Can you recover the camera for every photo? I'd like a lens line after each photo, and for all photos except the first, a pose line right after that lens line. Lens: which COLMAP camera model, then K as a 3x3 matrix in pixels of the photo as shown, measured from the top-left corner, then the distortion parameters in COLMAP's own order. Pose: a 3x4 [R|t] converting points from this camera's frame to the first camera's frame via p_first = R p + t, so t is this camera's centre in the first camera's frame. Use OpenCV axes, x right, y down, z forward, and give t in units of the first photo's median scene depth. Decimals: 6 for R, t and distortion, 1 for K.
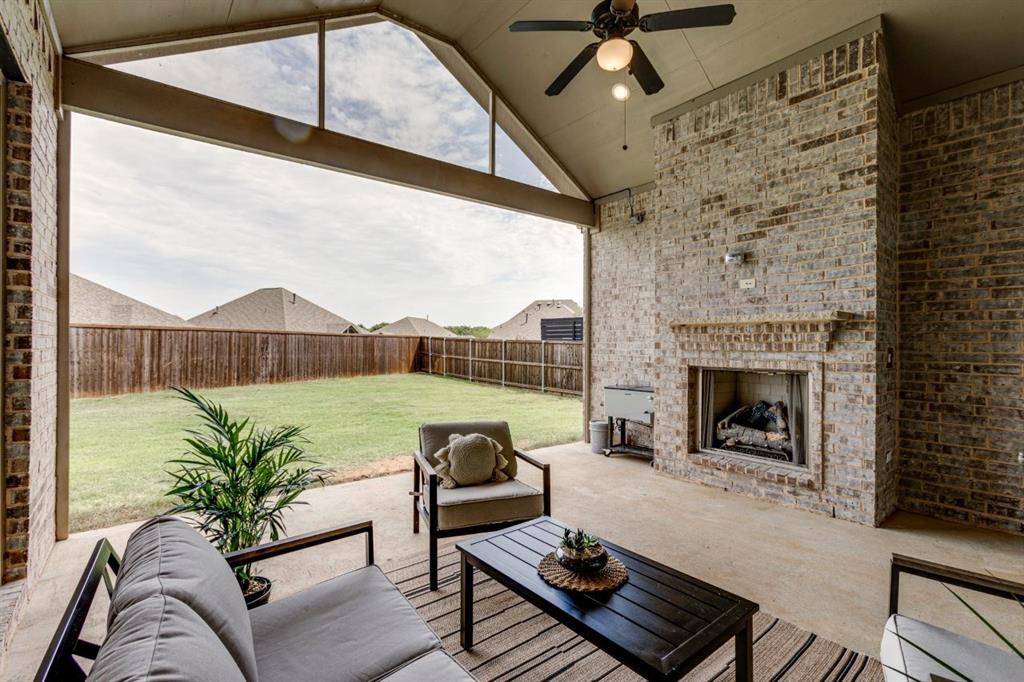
lens RADIAL K [[457.5, 0, 513.0], [0, 457.5, 344.4], [0, 0, 1]] dist [-0.003636, 0.000149]
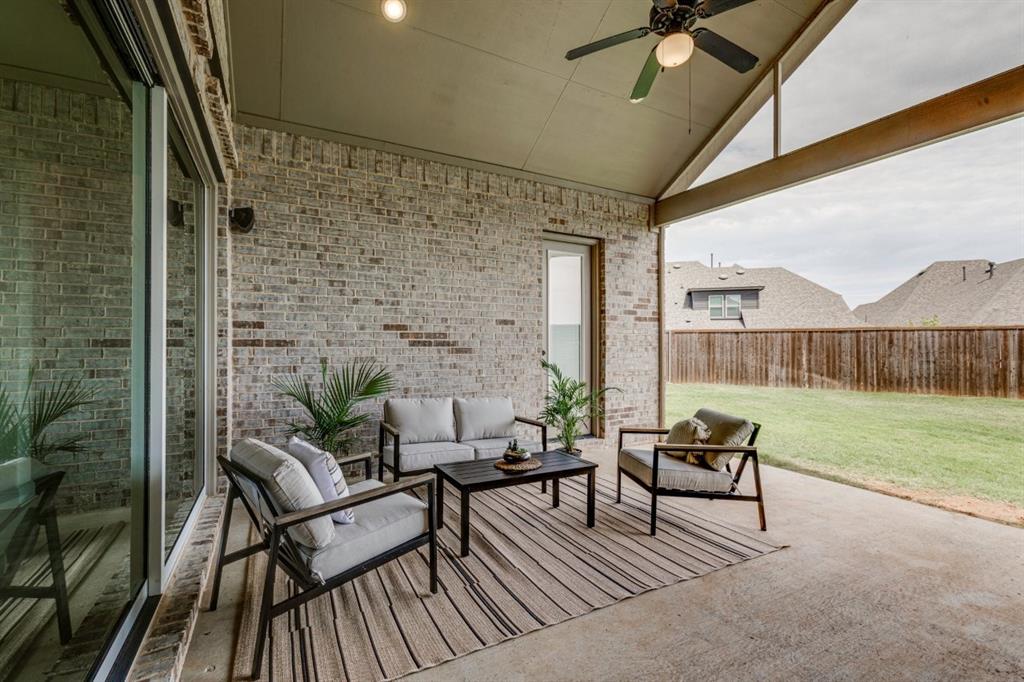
lens RADIAL K [[457.5, 0, 517.1], [0, 457.5, 344.1], [0, 0, 1]] dist [-0.003636, 0.000149]
pose [[-0.179346, -0.005322, -0.983772, 0.295652], [-0.000984, 0.999986, -0.005230, 0.002750], [0.983786, 0.000030, -0.179349, 0.197210]]
